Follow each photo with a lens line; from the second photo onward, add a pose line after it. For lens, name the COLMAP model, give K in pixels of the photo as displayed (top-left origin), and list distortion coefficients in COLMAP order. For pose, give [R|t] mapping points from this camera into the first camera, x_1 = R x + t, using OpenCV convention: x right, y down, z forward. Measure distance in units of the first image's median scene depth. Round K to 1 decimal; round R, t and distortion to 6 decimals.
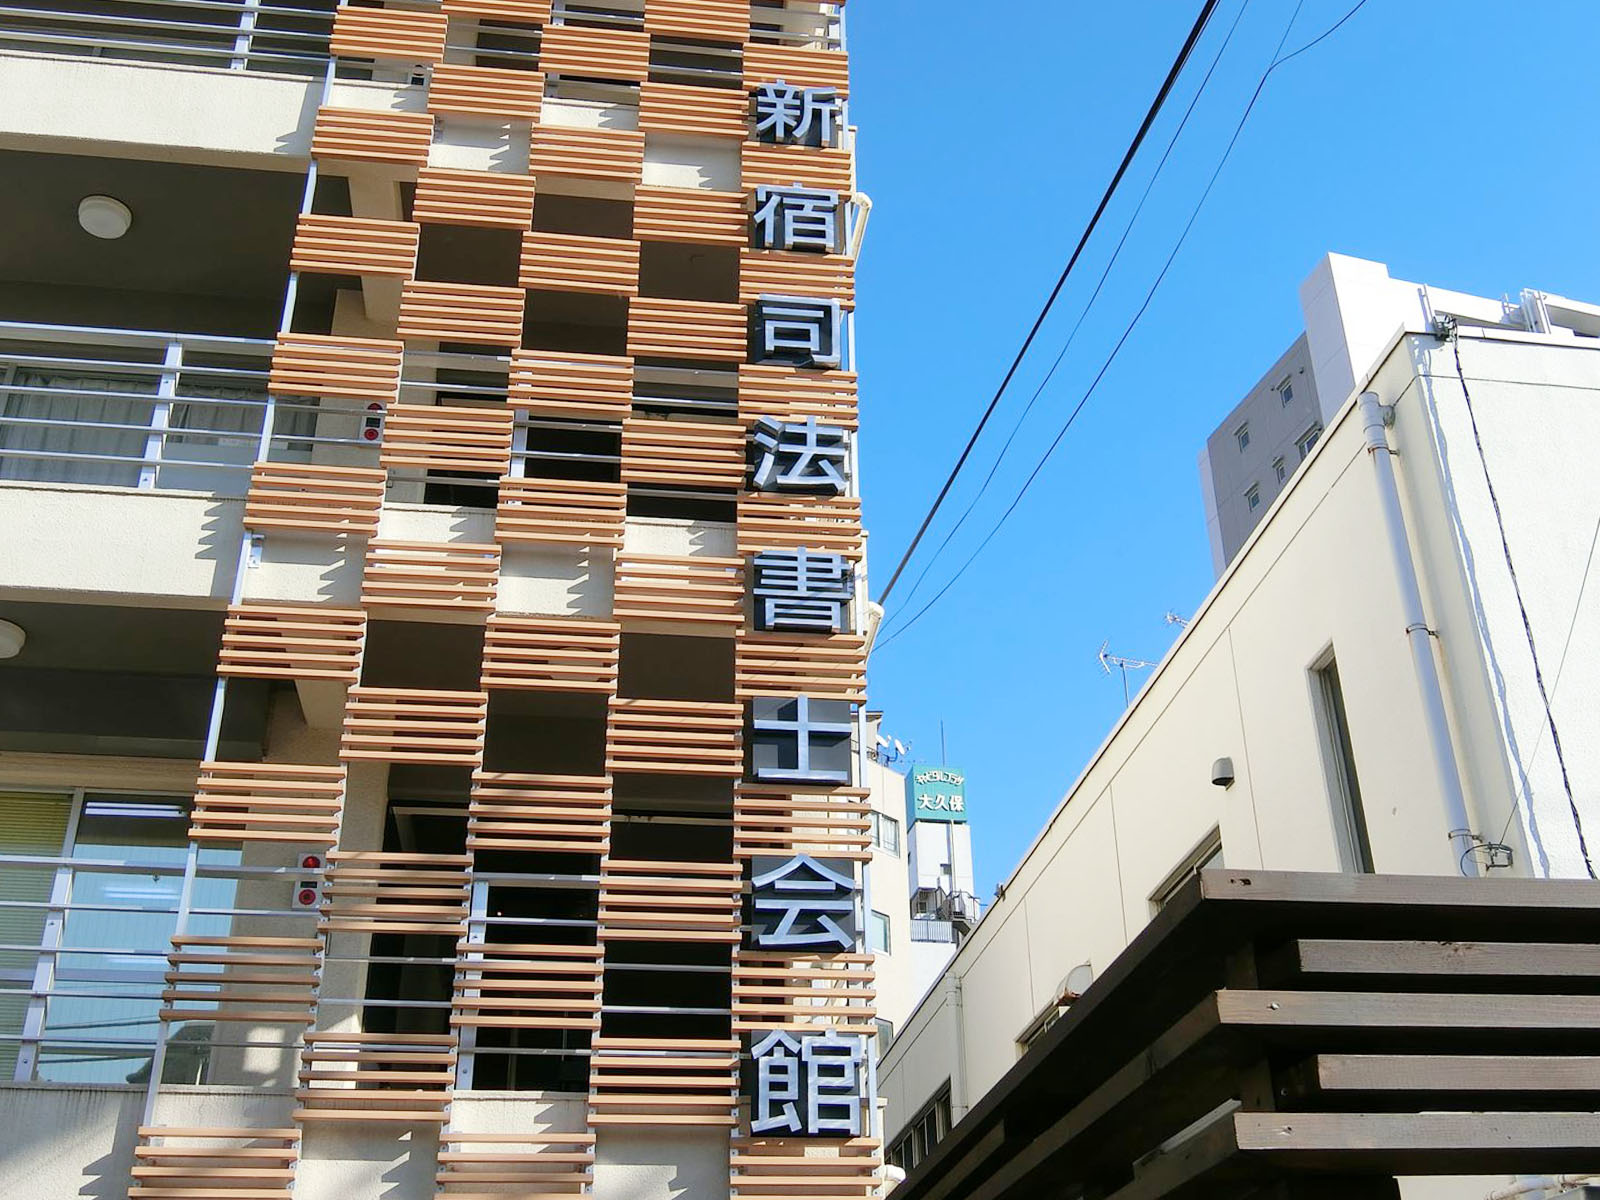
lens RADIAL K [[1724.3, 0, 802.1], [0, 1724.3, 601.9], [0, 0, 1]] dist [-0.014382, 0.000000]
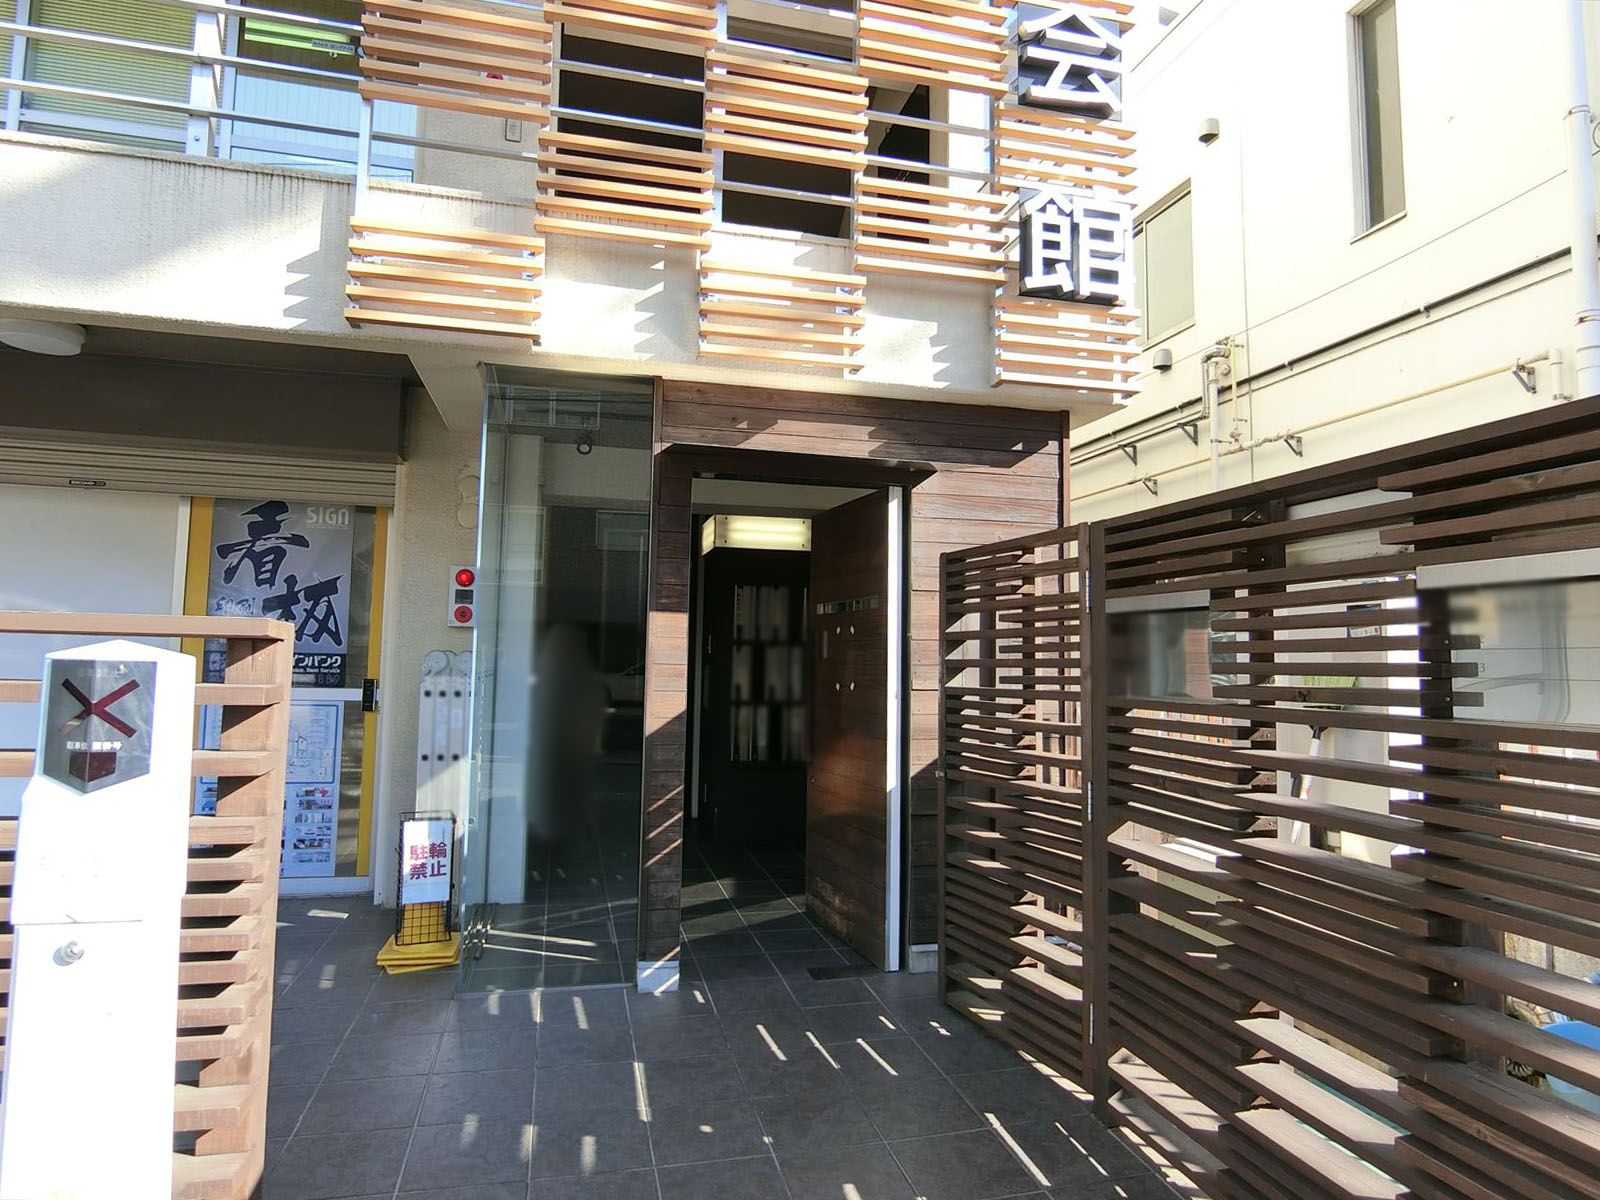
lens RADIAL K [[897.3, 0, 789.3], [0, 897.3, 594.2], [0, 0, 1]] dist [-0.003382, -0.001511]
pose [[0.993232, 0.036688, 0.110201, -0.203764], [-0.080290, 0.902473, 0.423196, 0.256839], [-0.083927, -0.429180, 0.899311, 0.484722]]
